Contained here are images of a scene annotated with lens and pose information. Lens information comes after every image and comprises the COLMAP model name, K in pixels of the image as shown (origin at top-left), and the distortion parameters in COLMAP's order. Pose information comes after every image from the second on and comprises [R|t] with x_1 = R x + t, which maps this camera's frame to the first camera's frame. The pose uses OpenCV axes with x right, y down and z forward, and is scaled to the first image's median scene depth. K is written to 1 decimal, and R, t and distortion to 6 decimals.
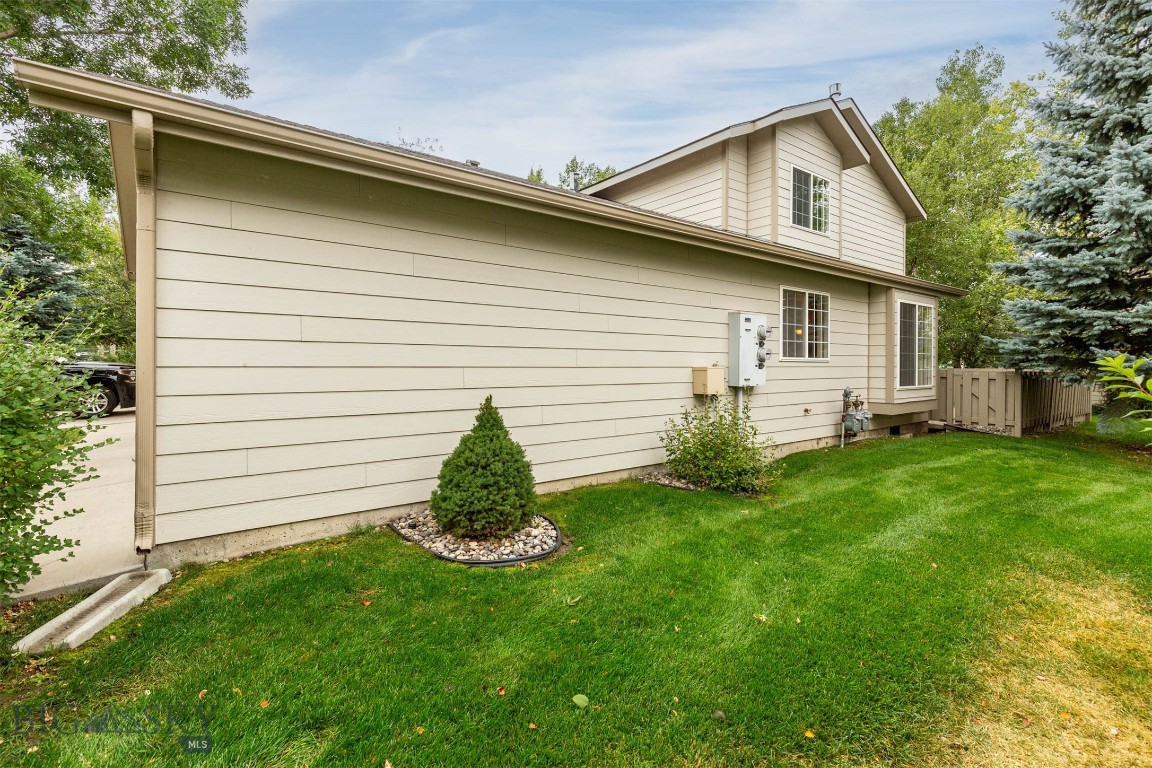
lens RADIAL K [[539.5, 0, 573.5], [0, 539.5, 369.4], [0, 0, 1]] dist [0.004451, 0.000477]
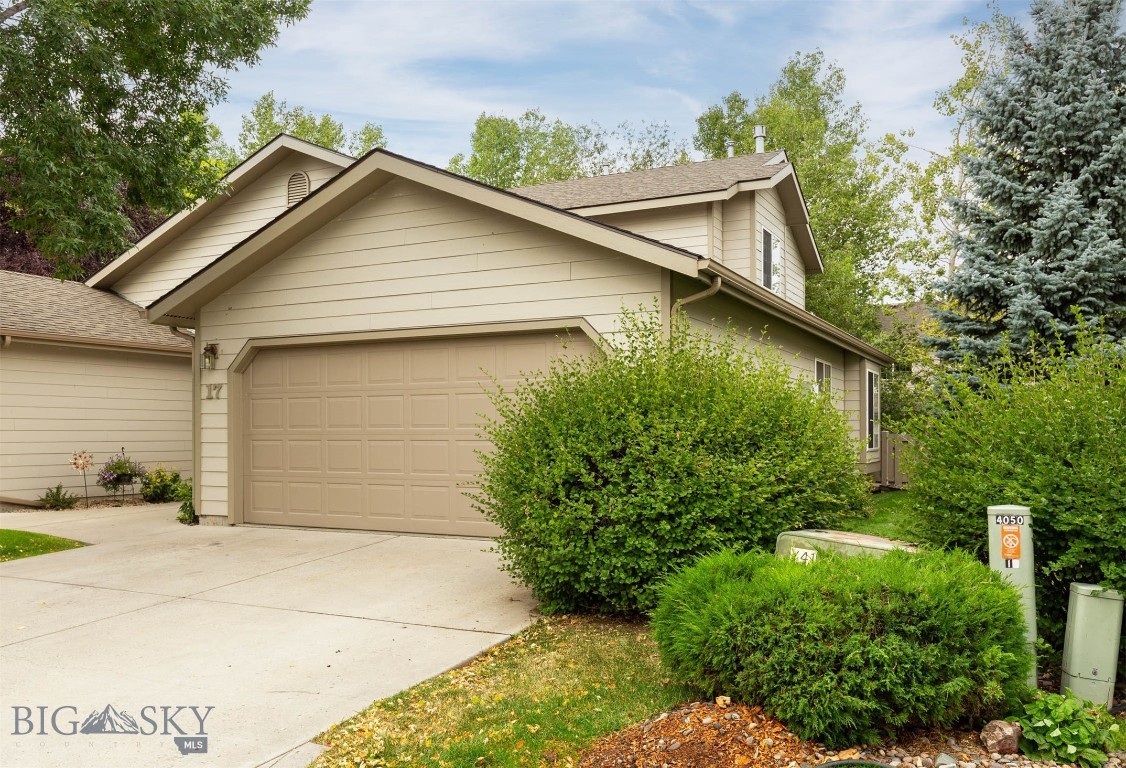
lens RADIAL K [[924.2, 0, 563.4], [0, 924.2, 439.1], [0, 0, 1]] dist [-0.009846, -0.002527]
pose [[0.907717, -0.005221, 0.419551, -0.771331], [0.006877, 0.999973, -0.002434, 0.013777], [-0.419527, 0.005094, 0.907729, -0.455116]]
